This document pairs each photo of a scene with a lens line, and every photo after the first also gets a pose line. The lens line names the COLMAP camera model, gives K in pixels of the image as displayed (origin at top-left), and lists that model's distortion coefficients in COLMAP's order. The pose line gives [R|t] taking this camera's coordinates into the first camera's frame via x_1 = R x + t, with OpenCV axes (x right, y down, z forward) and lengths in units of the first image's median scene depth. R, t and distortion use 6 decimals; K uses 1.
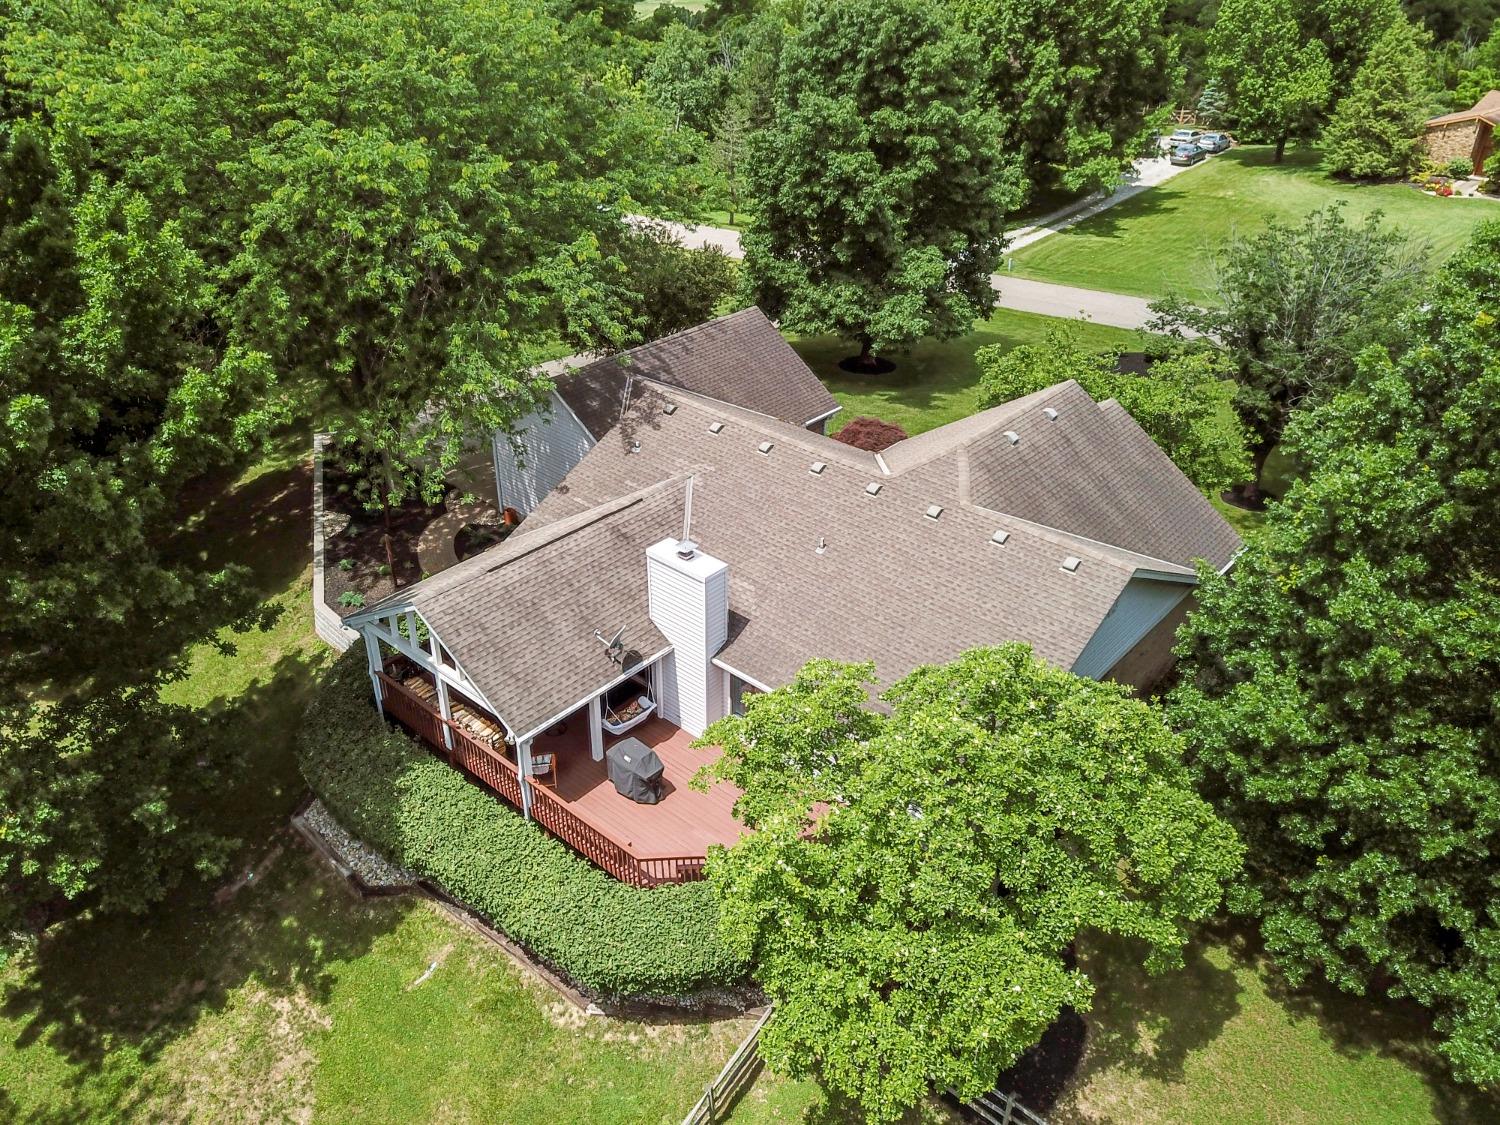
lens RADIAL K [[1149.9, 0, 755.4], [0, 1149.9, 552.9], [0, 0, 1]] dist [0.013610, -0.004436]
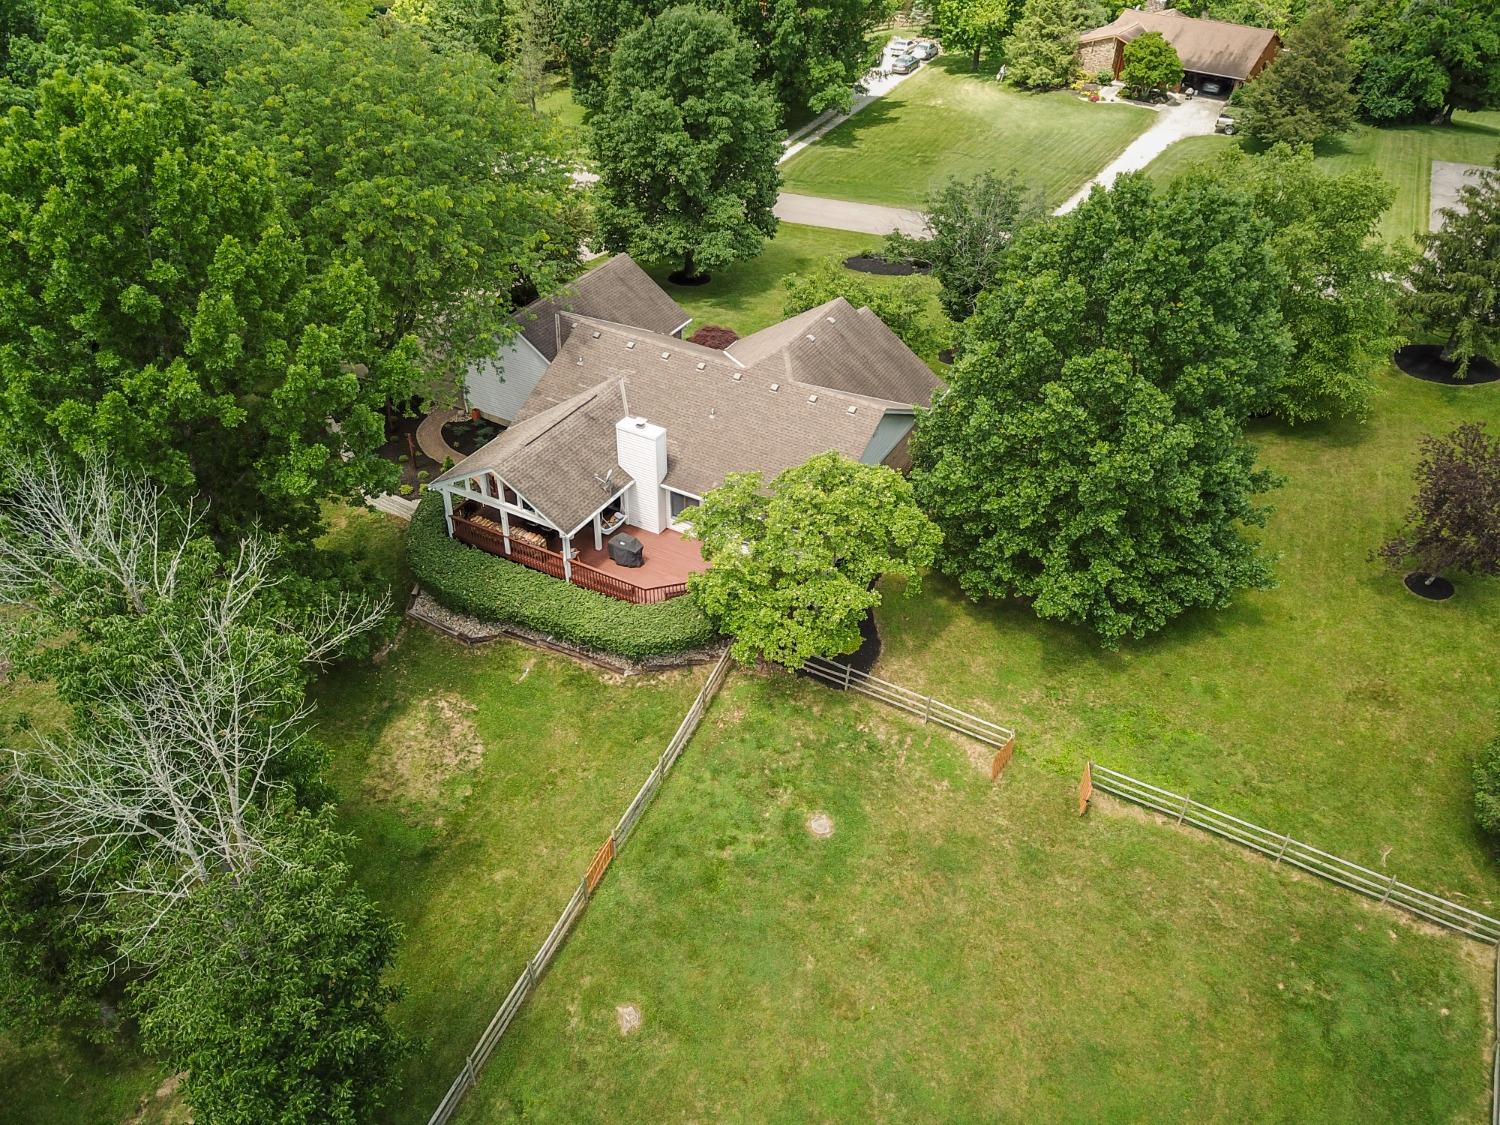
lens RADIAL K [[1155.7, 0, 756.0], [0, 1155.7, 548.5], [0, 0, 1]] dist [0.008711, -0.001322]
pose [[0.975651, -0.117217, 0.185377, -0.169710], [0.096495, 0.988417, 0.117133, -0.001572], [-0.196960, -0.096393, 0.975661, -0.550548]]
